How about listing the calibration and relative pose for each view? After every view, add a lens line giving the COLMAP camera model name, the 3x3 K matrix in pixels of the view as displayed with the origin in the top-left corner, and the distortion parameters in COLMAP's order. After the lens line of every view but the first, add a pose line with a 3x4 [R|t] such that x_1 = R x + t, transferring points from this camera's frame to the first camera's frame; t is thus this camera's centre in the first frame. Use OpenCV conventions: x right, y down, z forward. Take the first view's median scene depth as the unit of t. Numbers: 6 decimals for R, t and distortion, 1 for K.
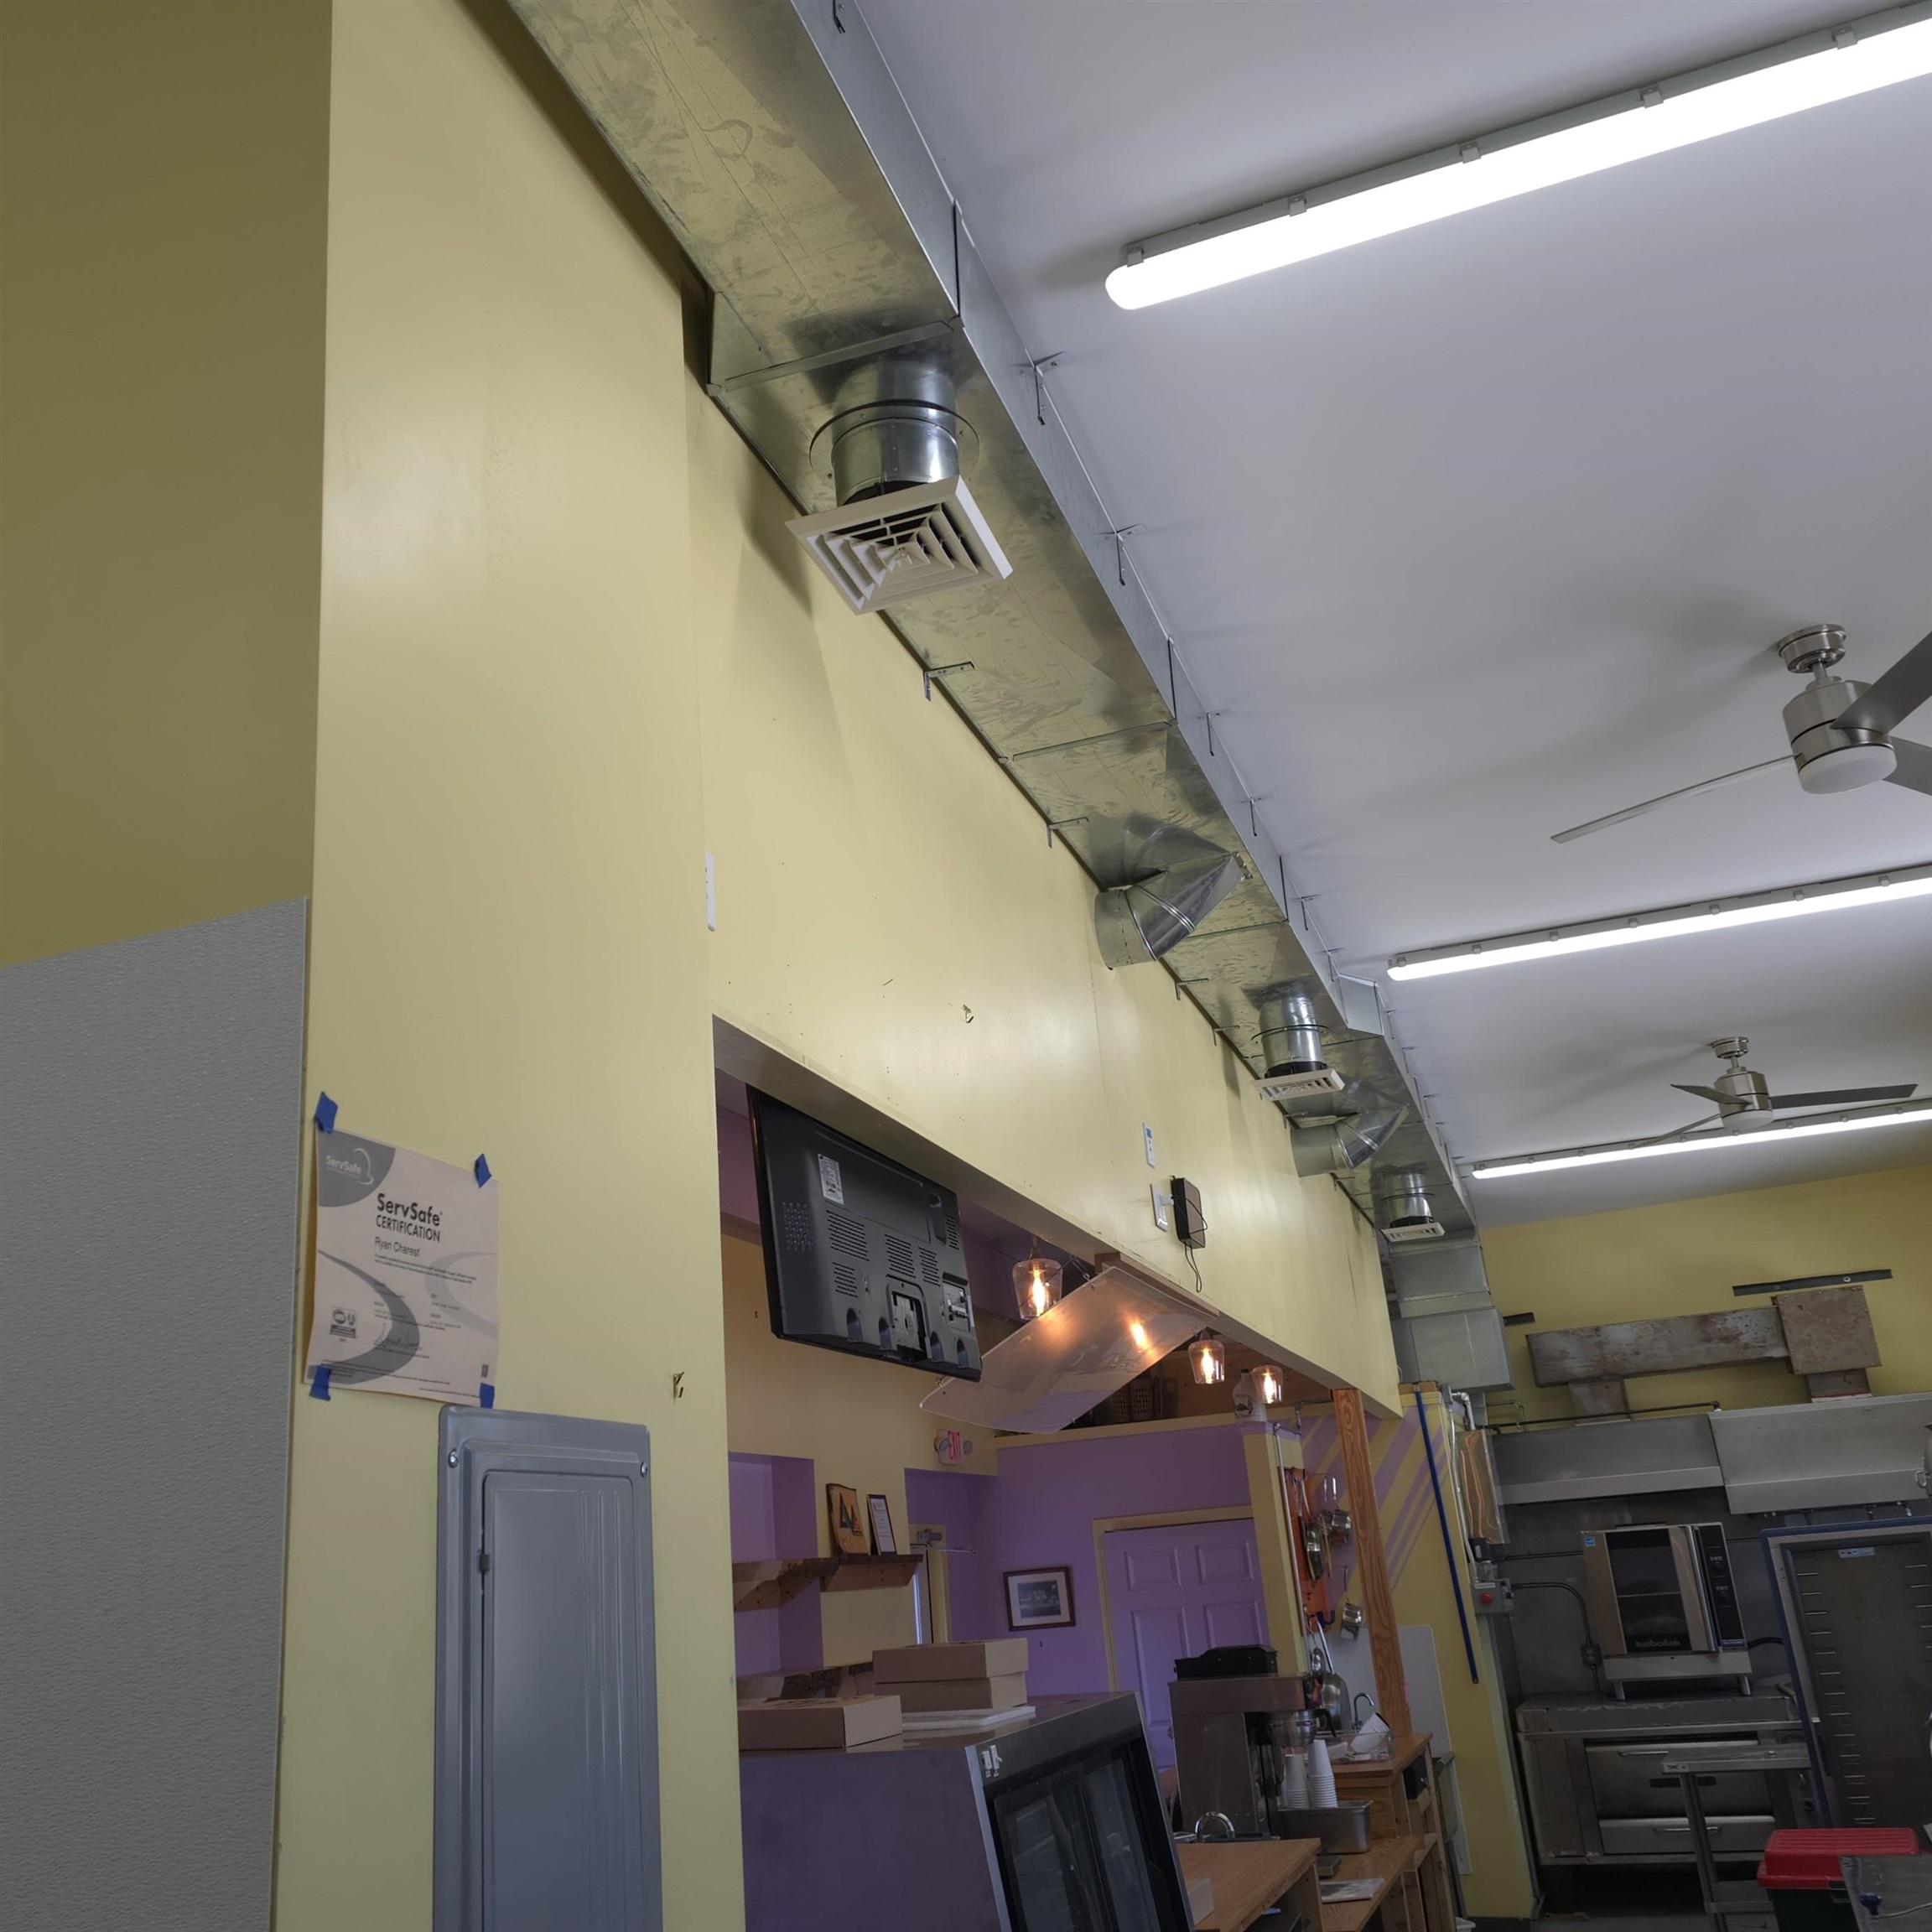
lens RADIAL K [[1840.8, 0, 931.5], [0, 1840.8, 963.6], [0, 0, 1]] dist [0.074808, -0.070088]
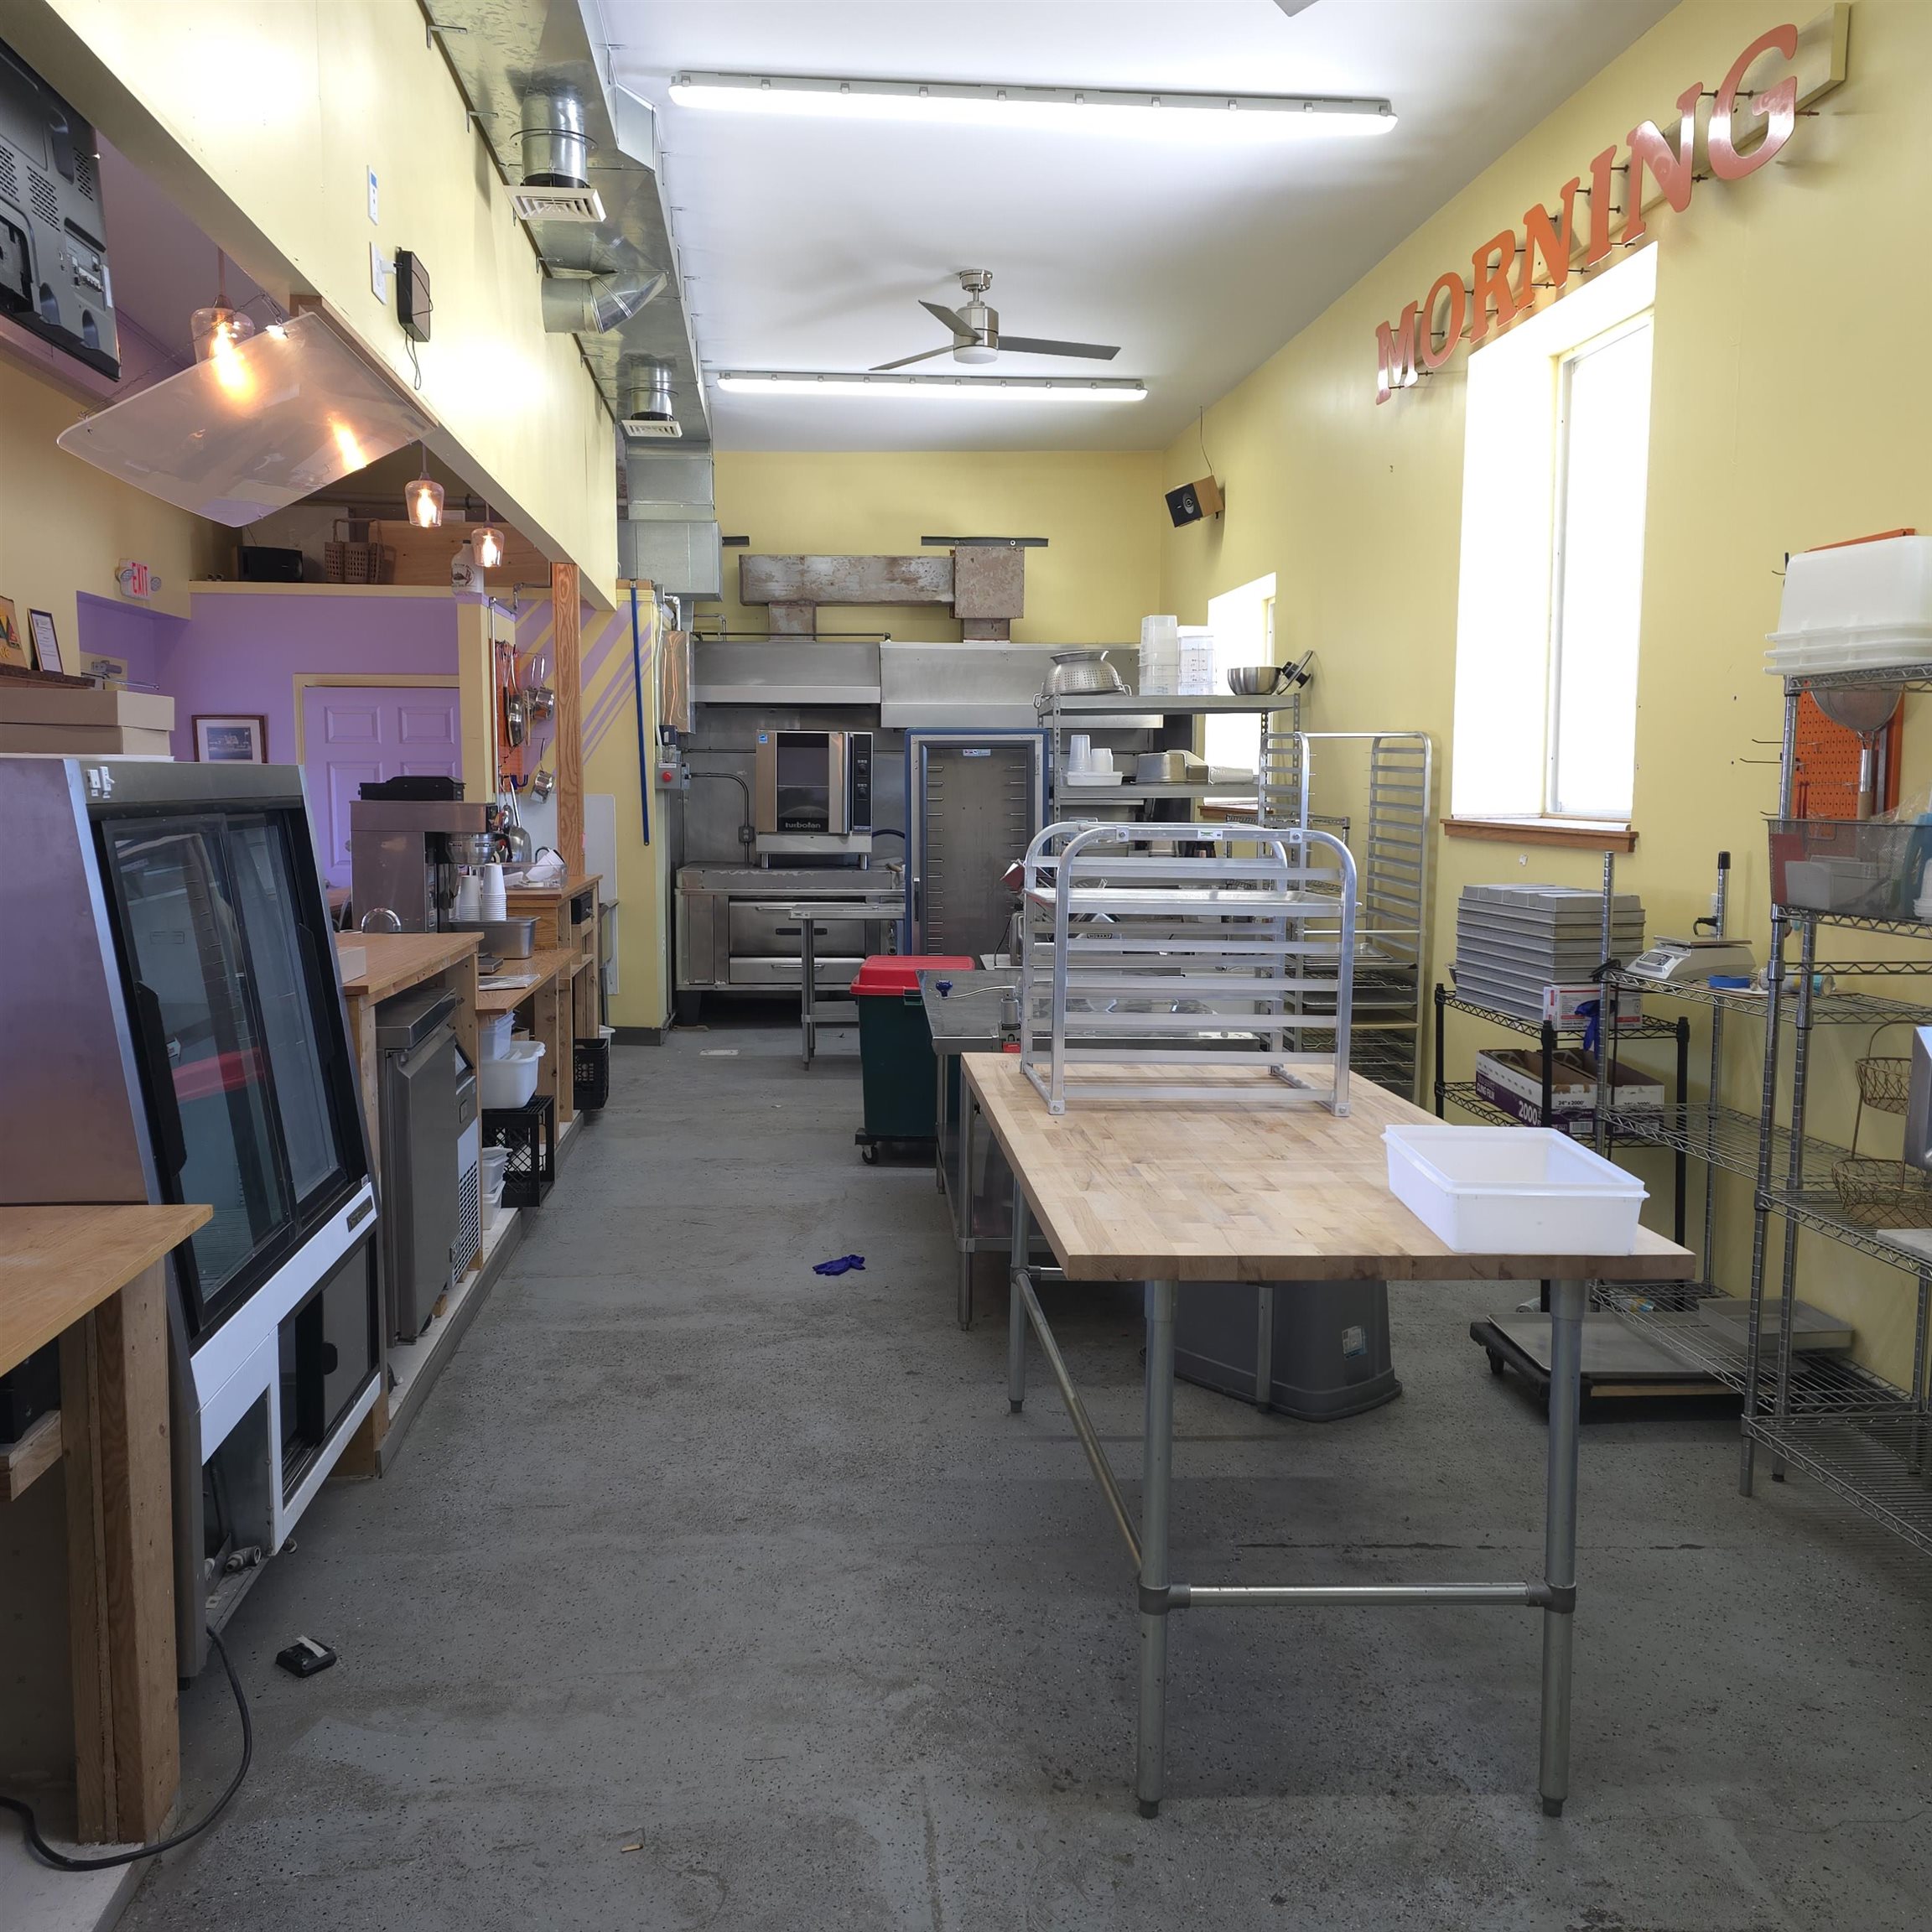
lens RADIAL K [[1713.1, 0, 966.7], [0, 1713.1, 972.2], [0, 0, 1]] dist [-0.001289, 0.003110]
pose [[0.897897, 0.033169, 0.438953, 0.014336], [-0.210516, 0.908097, 0.361999, 0.040403], [-0.386605, -0.417445, 0.822360, 0.043957]]
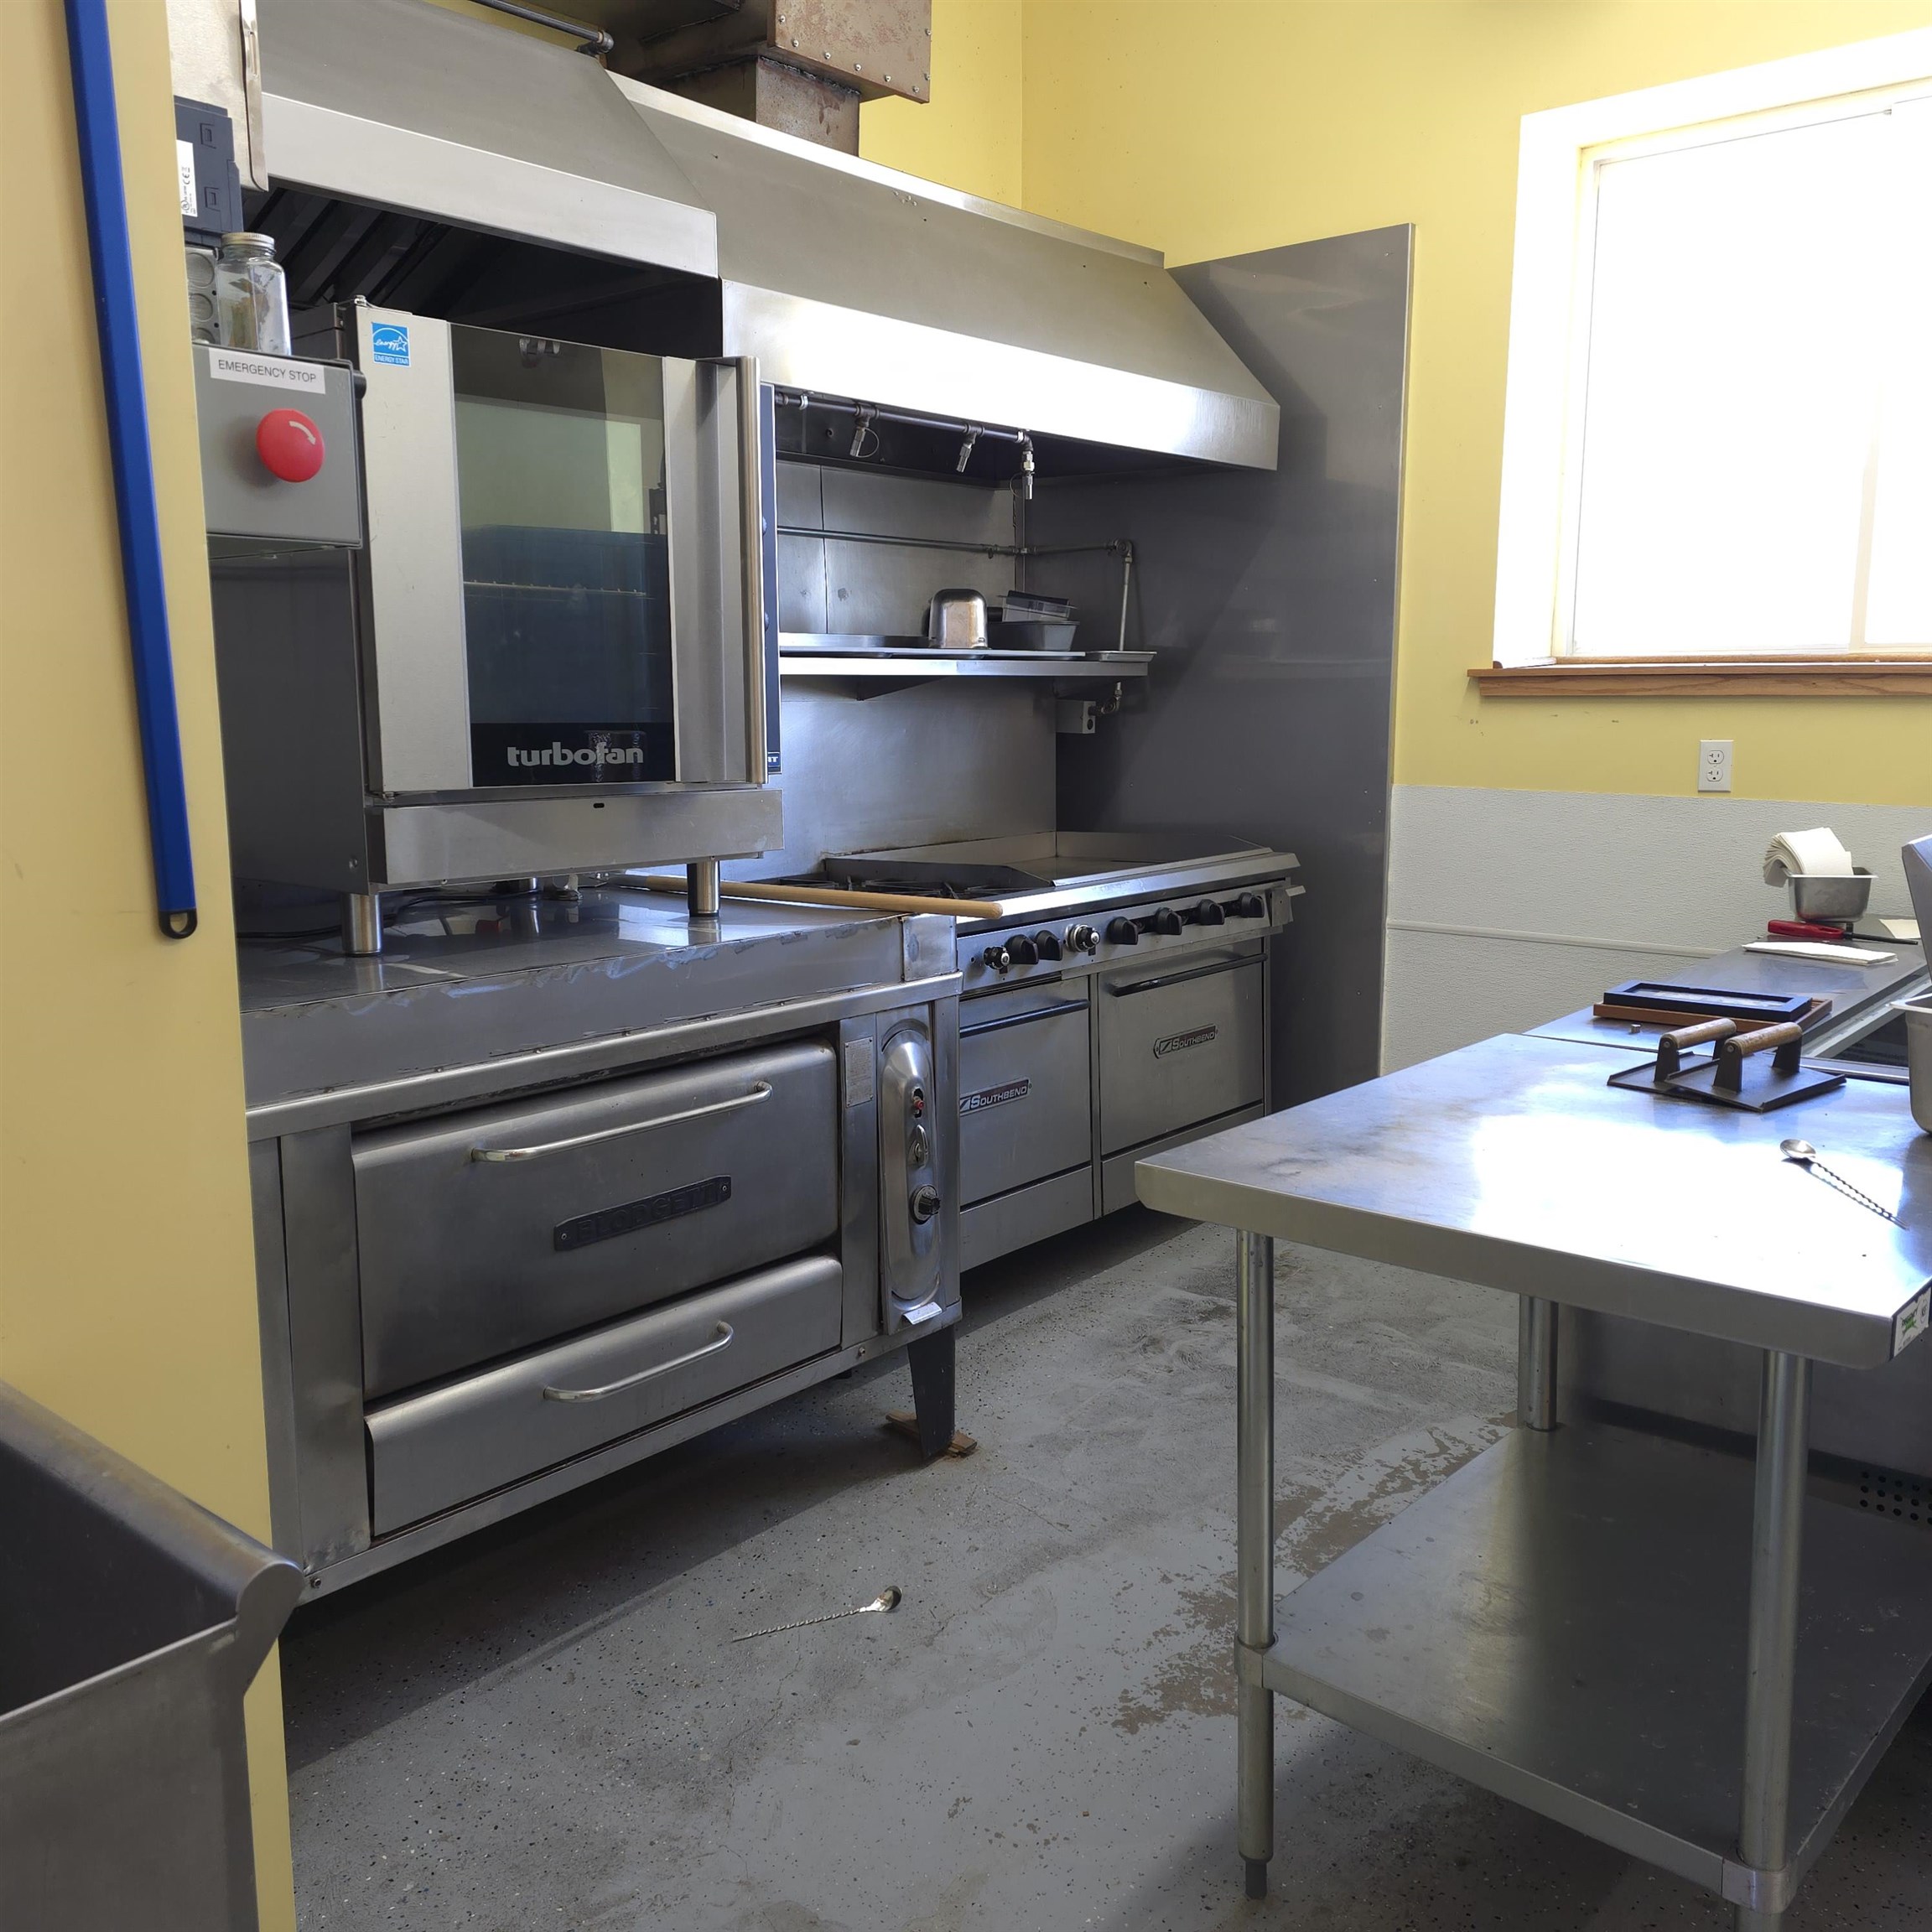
lens RADIAL K [[1713.1, 0, 966.7], [0, 1713.1, 972.2], [0, 0, 1]] dist [-0.001289, 0.003110]
pose [[0.345646, -0.077658, 0.935146, 0.188133], [-0.326249, 0.924452, 0.197358, 0.351833], [-0.879824, -0.373306, 0.294197, 0.936078]]
